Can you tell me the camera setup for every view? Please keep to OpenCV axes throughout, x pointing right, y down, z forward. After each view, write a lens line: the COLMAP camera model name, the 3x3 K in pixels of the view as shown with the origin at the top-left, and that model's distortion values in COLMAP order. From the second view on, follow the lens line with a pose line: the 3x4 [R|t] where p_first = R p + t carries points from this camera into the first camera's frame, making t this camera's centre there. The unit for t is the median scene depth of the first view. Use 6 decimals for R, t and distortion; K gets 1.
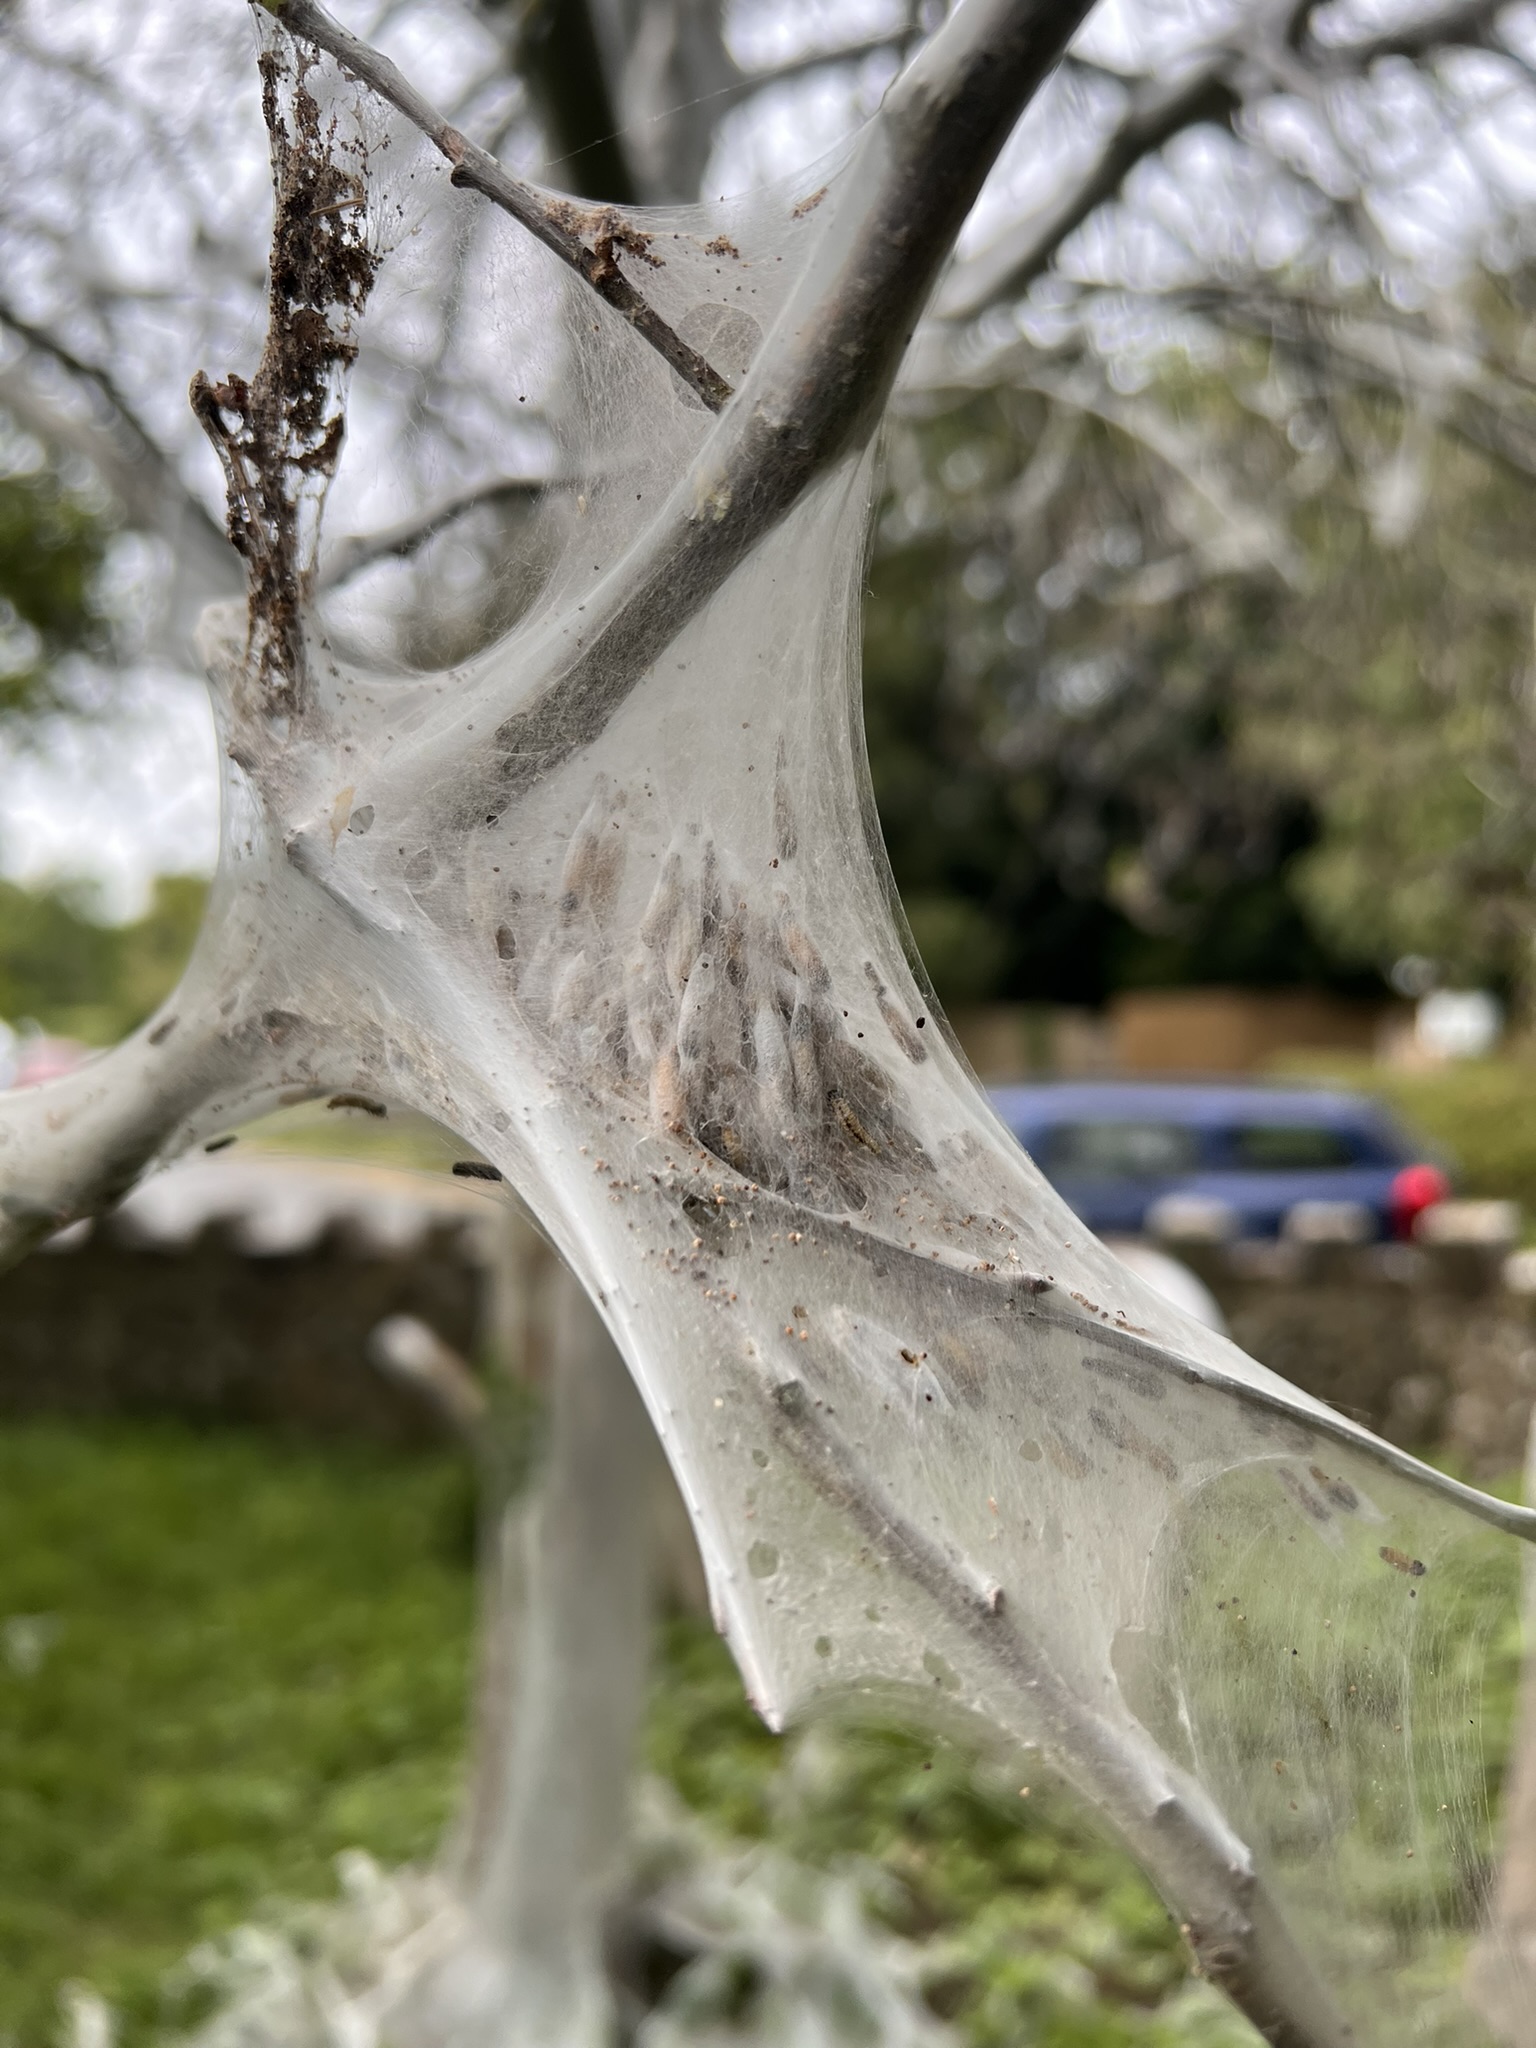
lens RADIAL K [[1556.3, 0, 767.6], [0, 1556.3, 1011.8], [0, 0, 1]] dist [0.065666, -0.086314]
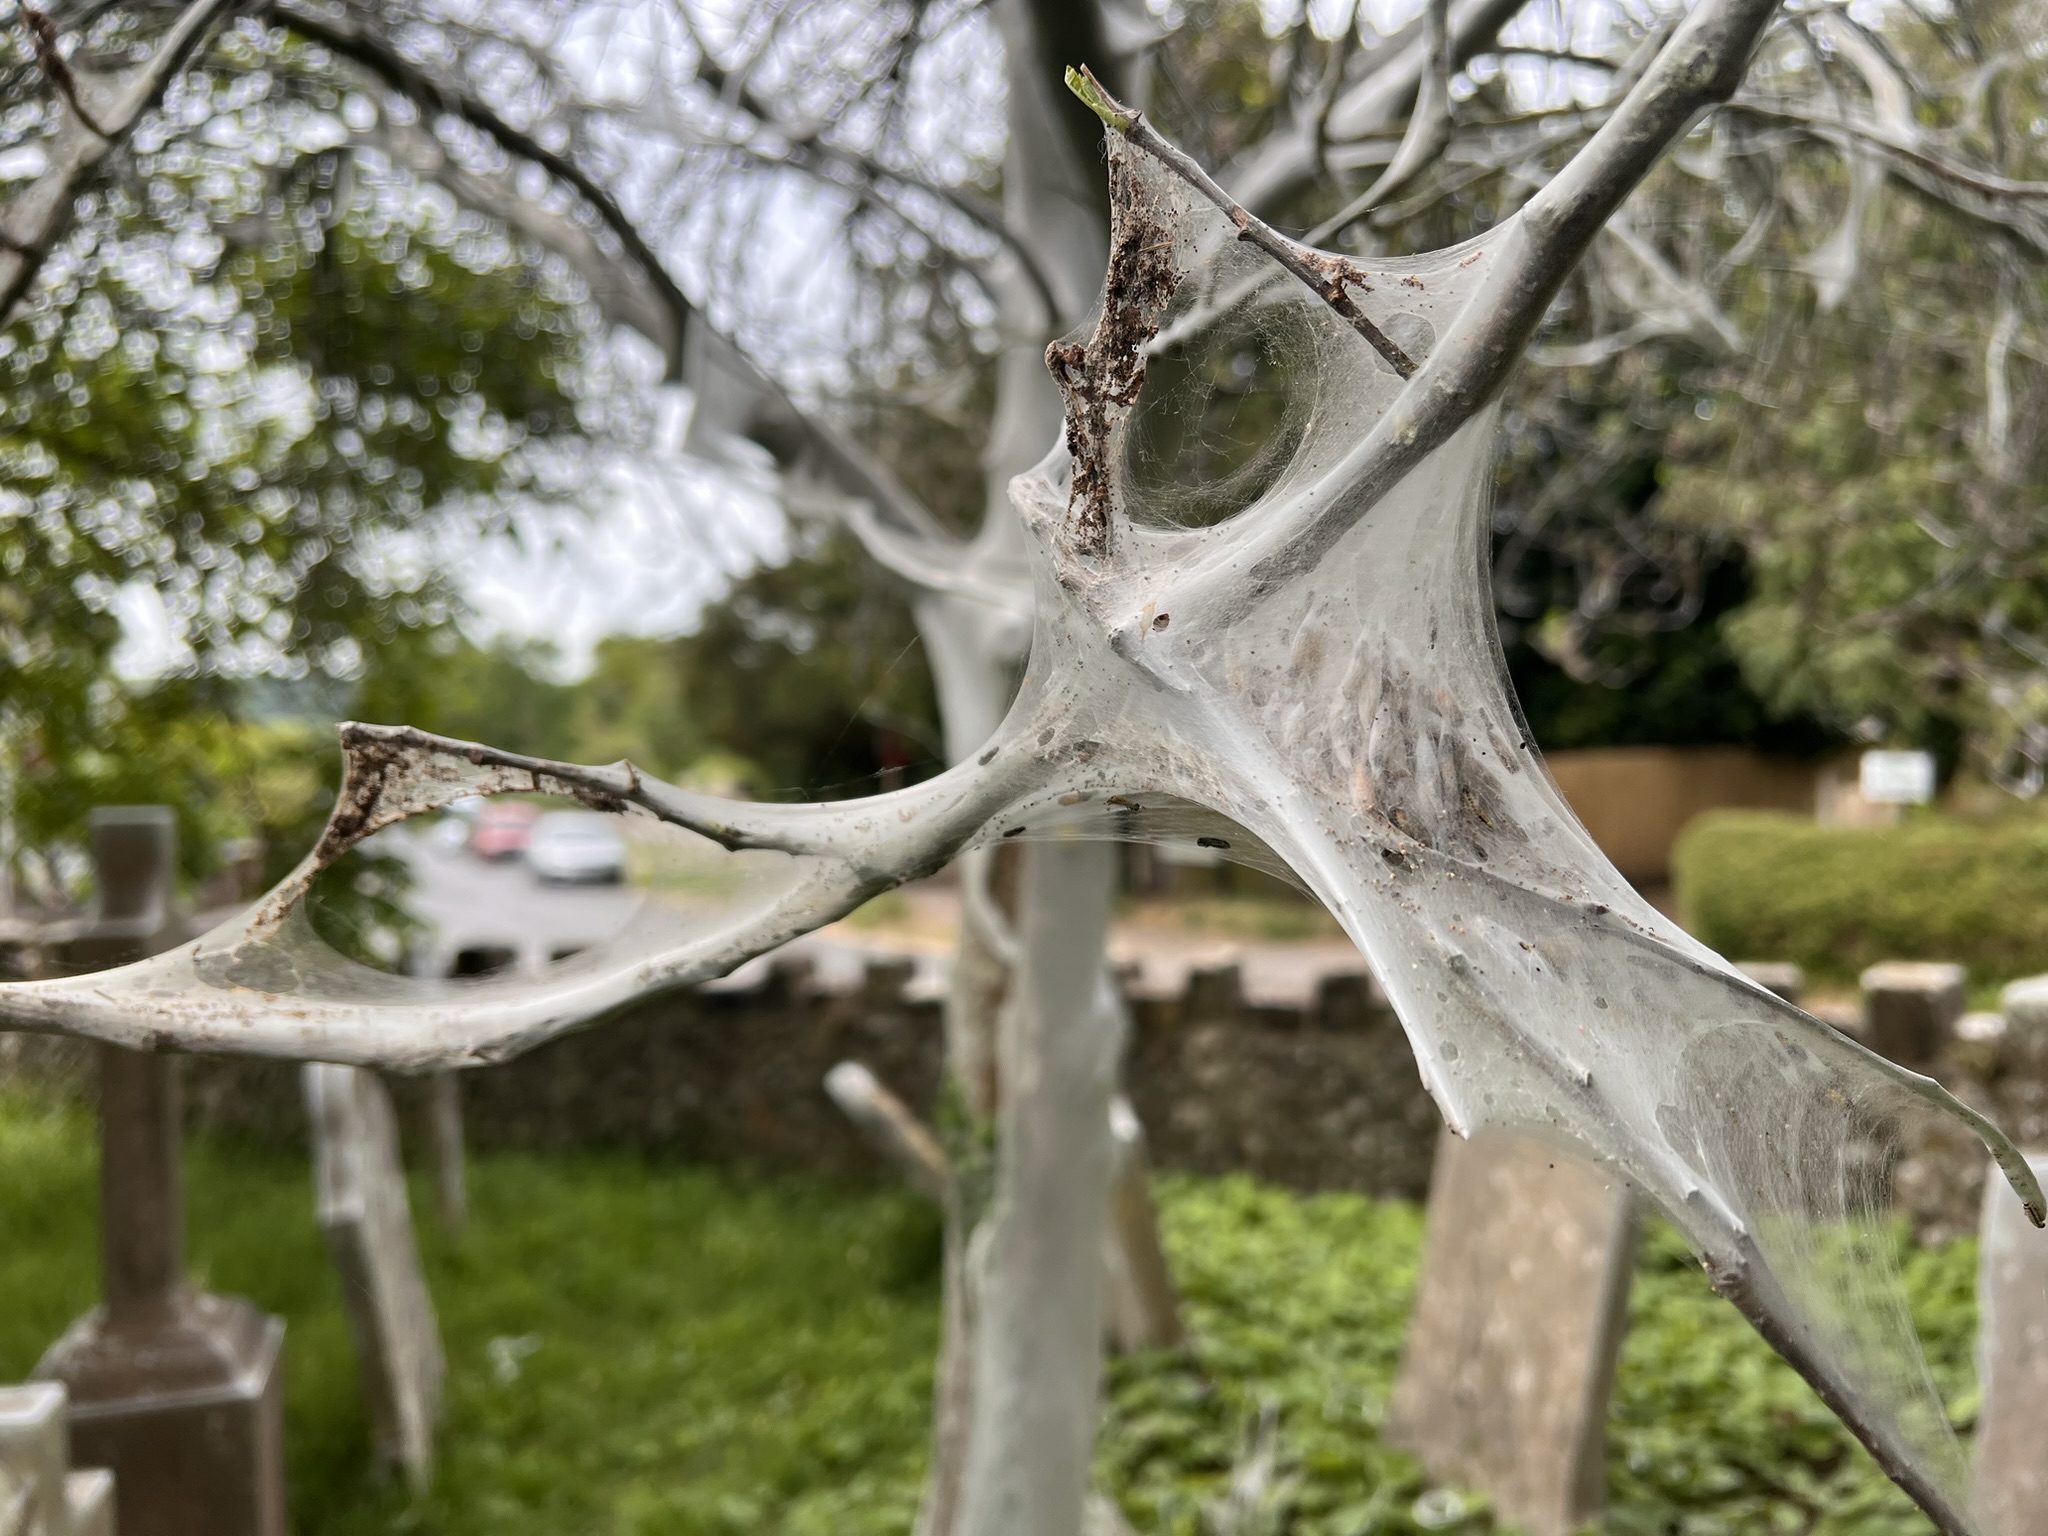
lens RADIAL K [[1556.3, 0, 1042.4], [0, 1556.3, 762.5], [0, 0, 1]] dist [0.065666, -0.086314]
pose [[0.996384, 0.001344, -0.084952, -0.251409], [-0.001930, 0.999975, -0.006817, 0.035473], [0.084941, 0.006956, 0.996362, -0.630531]]
